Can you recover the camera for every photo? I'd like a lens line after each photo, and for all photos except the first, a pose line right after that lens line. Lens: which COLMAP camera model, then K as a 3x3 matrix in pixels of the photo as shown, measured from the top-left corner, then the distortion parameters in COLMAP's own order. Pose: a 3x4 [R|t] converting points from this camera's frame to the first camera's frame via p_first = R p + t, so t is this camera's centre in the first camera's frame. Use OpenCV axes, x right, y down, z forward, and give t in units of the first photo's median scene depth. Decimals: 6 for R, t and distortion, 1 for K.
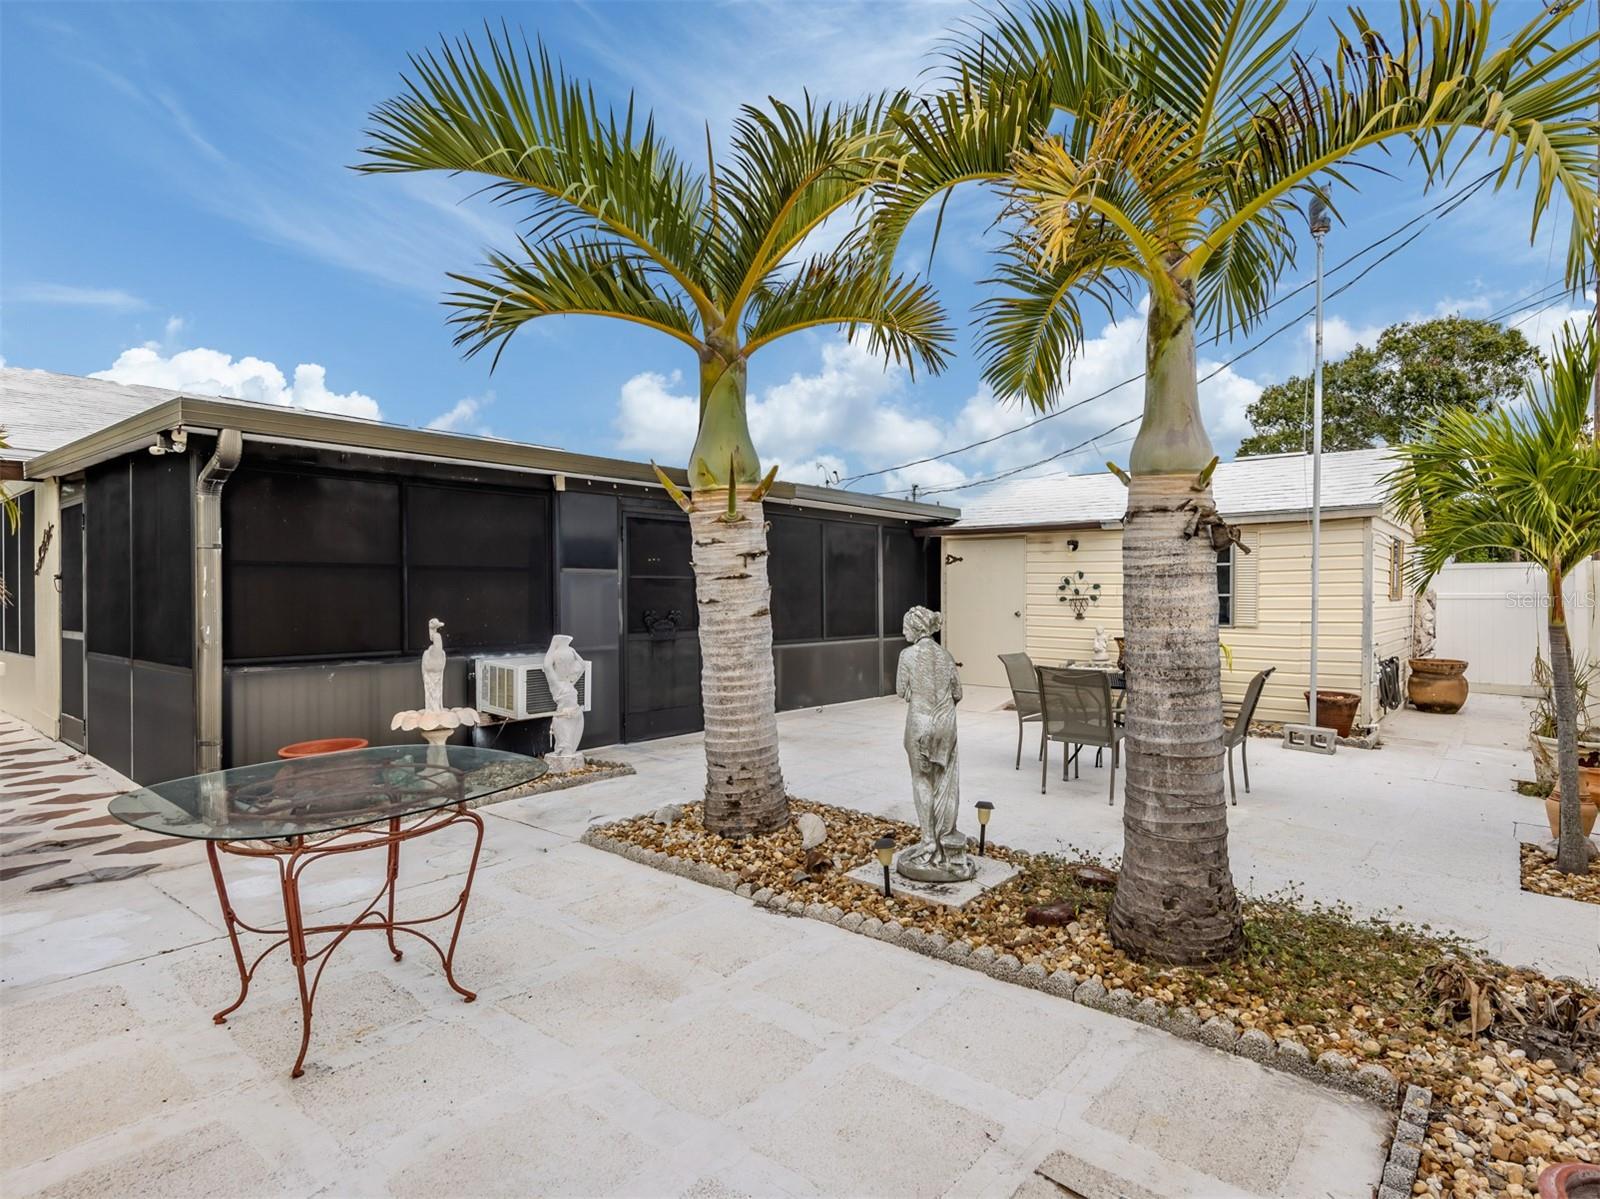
lens RADIAL K [[958.5, 0, 847.0], [0, 958.5, 602.5], [0, 0, 1]] dist [0.008760, 0.000533]
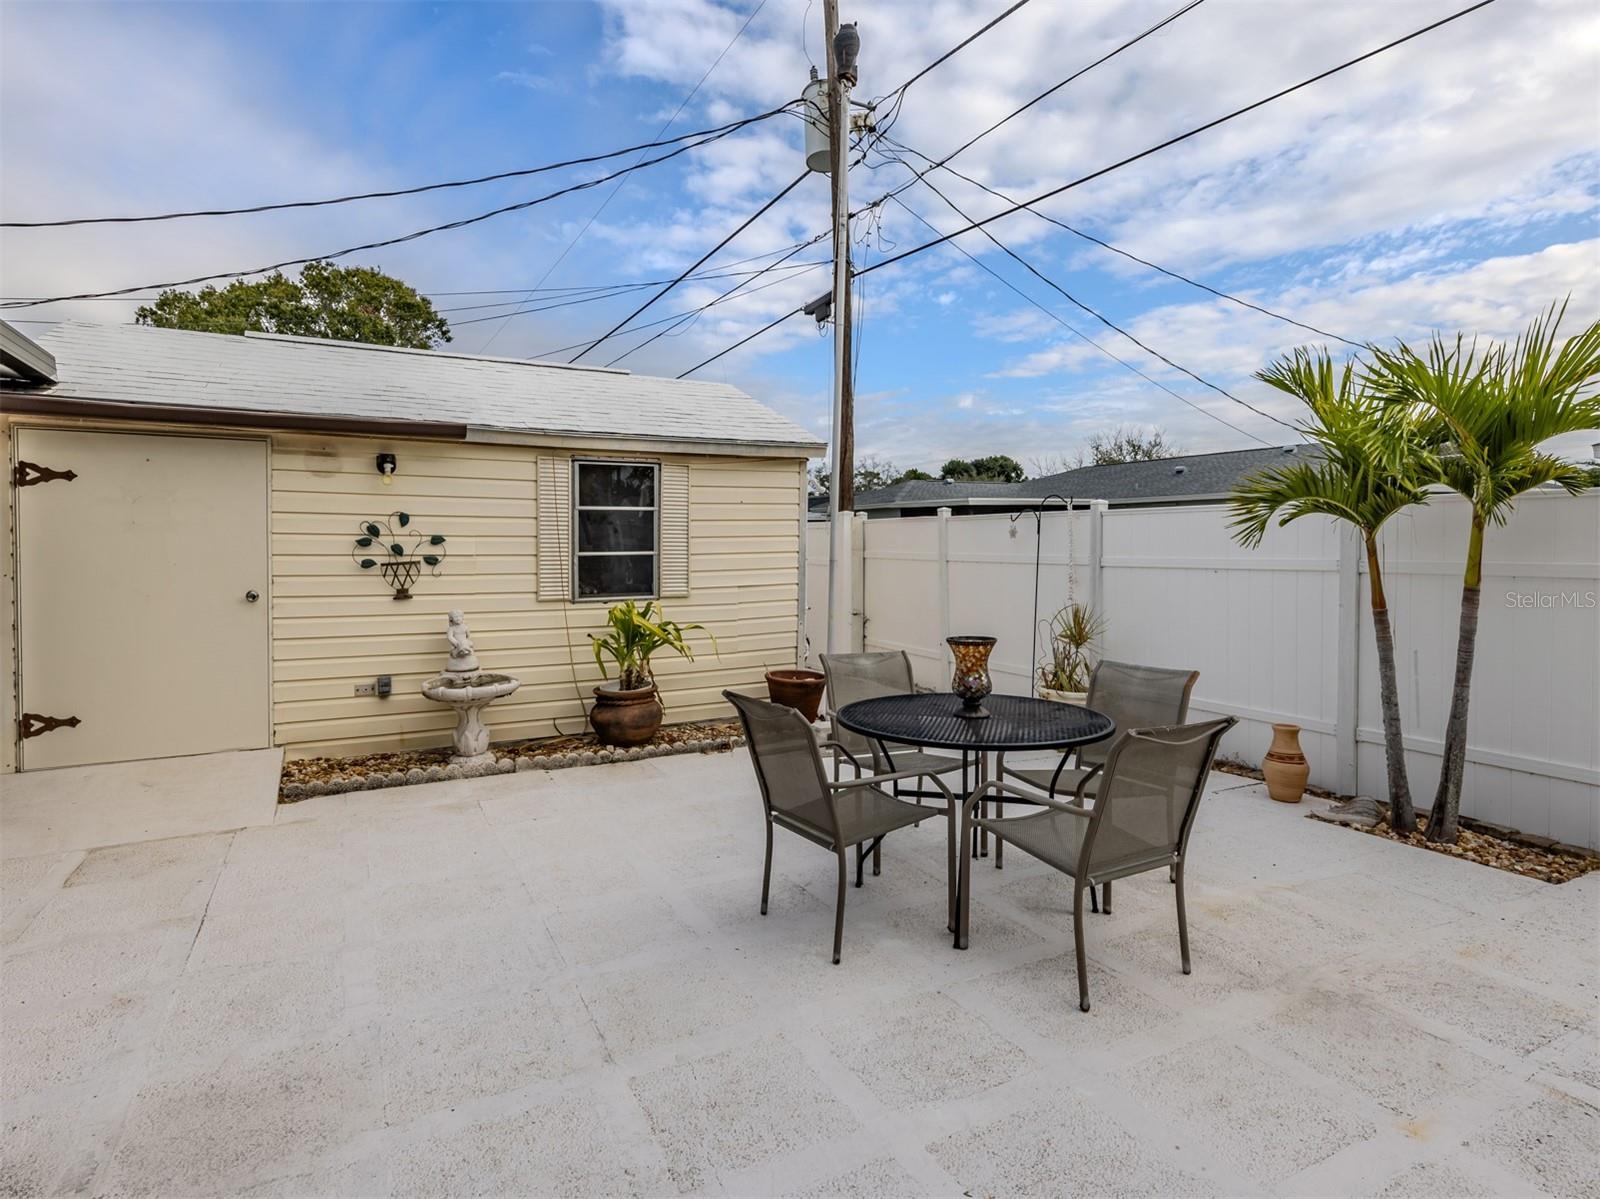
lens RADIAL K [[856.6, 0, 835.2], [0, 856.6, 569.9], [0, 0, 1]] dist [-0.003767, 0.000841]
pose [[0.357874, -0.033119, 0.933182, -0.129779], [0.009644, 0.999449, 0.031772, -0.013150], [-0.933720, -0.002370, 0.357996, 0.609137]]
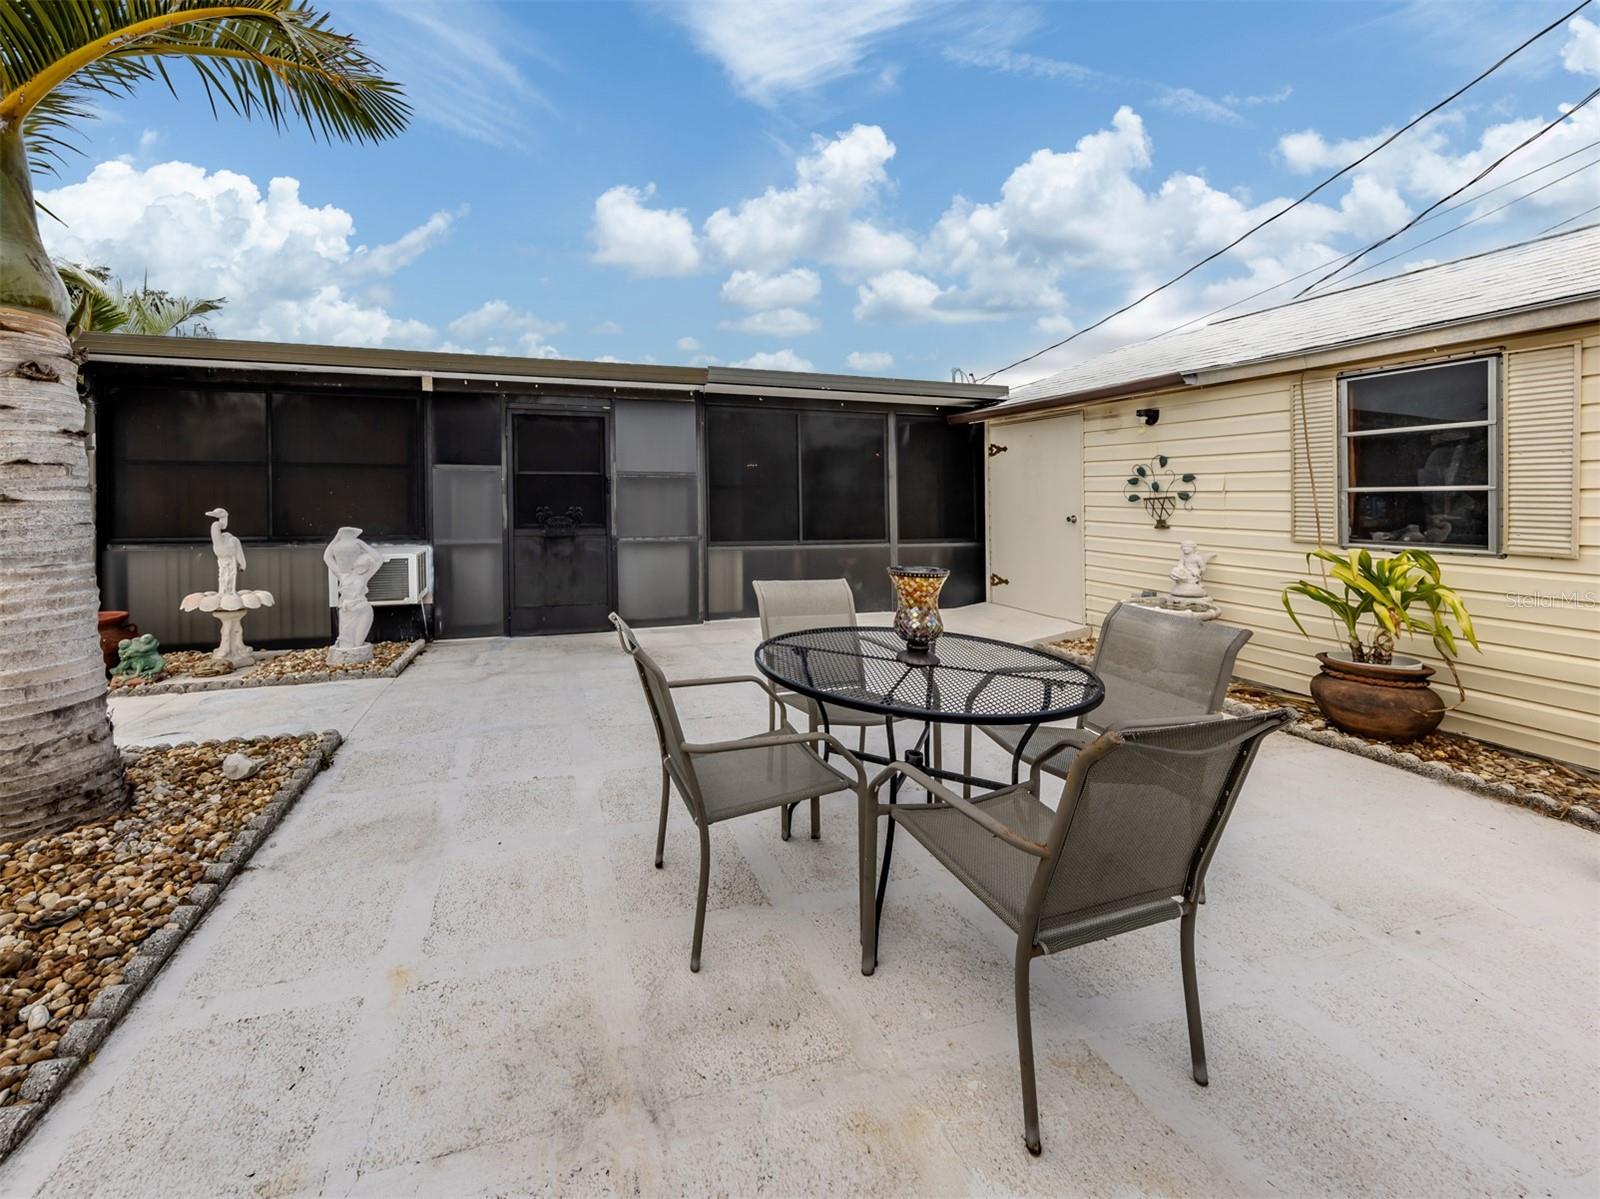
lens RADIAL K [[639.5, 0, 674.7], [0, 639.5, 497.2], [0, 0, 1]] dist [0.001890, -0.000144]
pose [[0.781084, -0.000151, -0.624426, 0.263175], [-0.010065, 0.999867, -0.012832, 0.004869], [0.624345, 0.016308, 0.780978, 0.465944]]
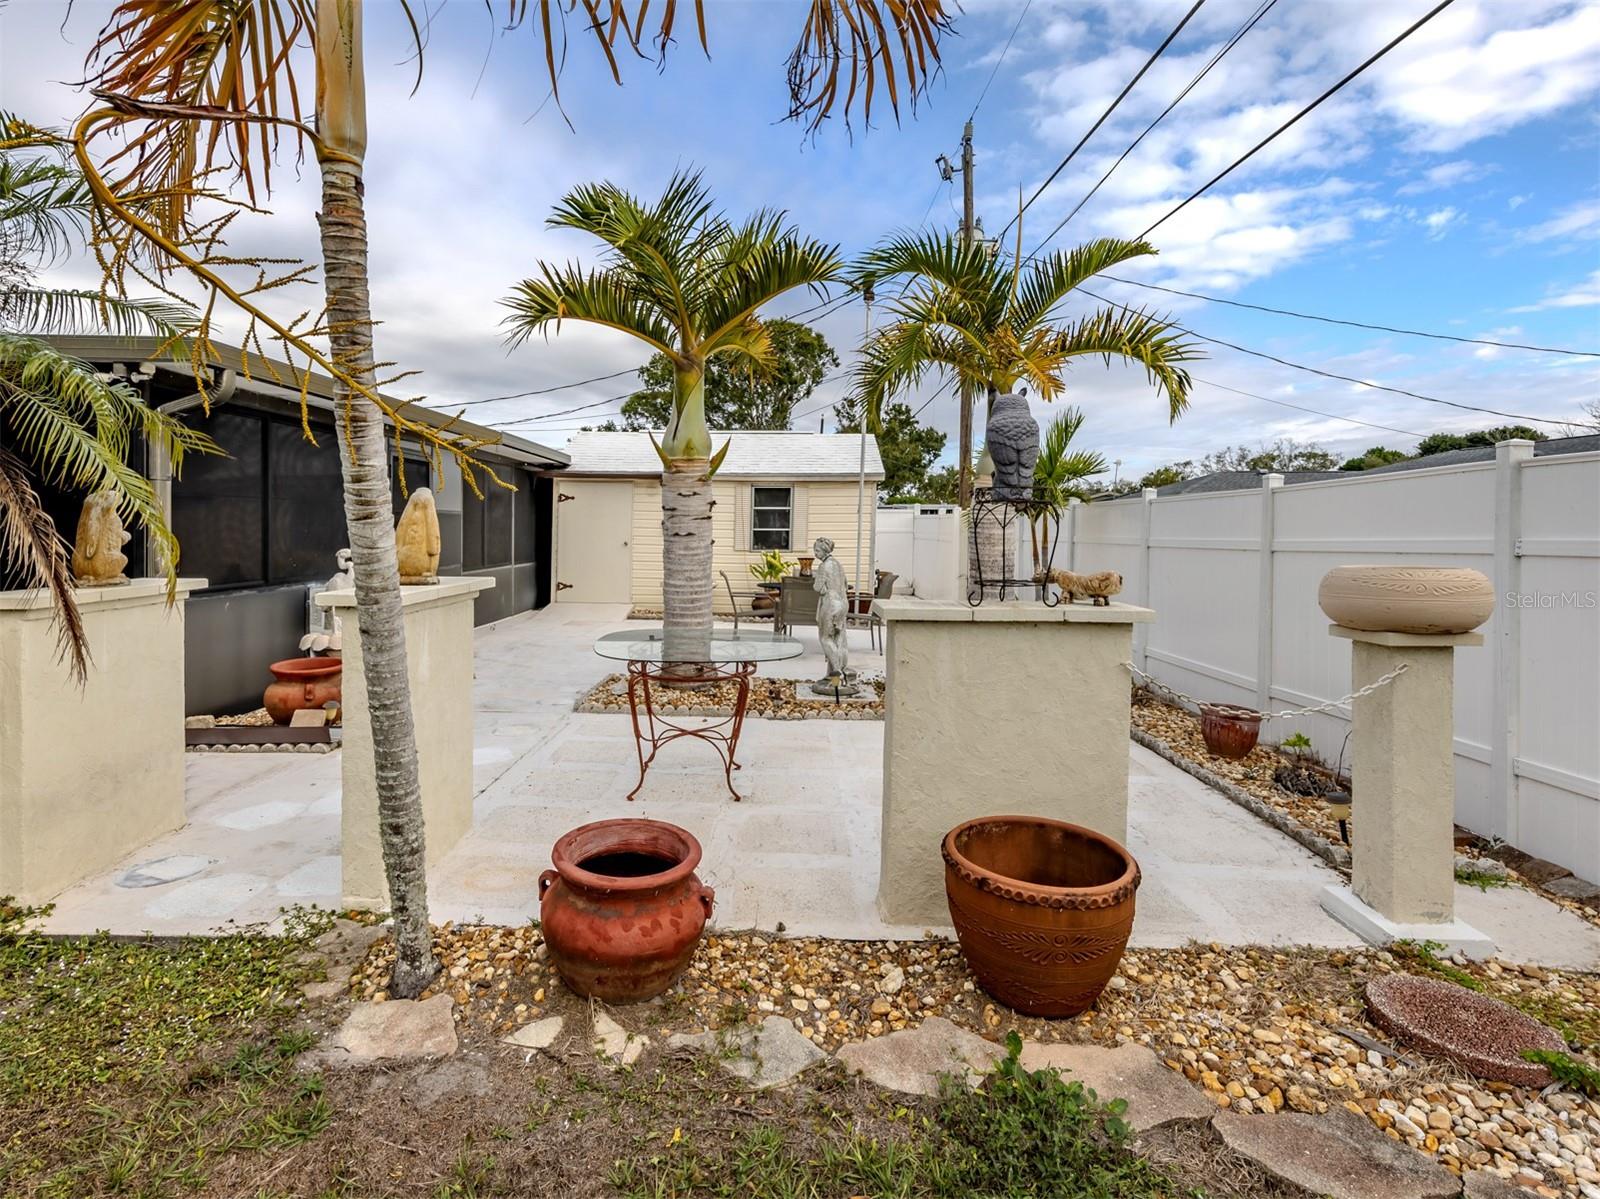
lens RADIAL K [[992.1, 0, 798.8], [0, 992.1, 589.2], [0, 0, 1]] dist [0.028357, 0.000549]
pose [[0.761499, -0.035038, 0.647218, -0.529152], [-0.001072, 0.998468, 0.055315, -0.000670], [-0.648165, -0.042816, 0.760295, -0.145725]]
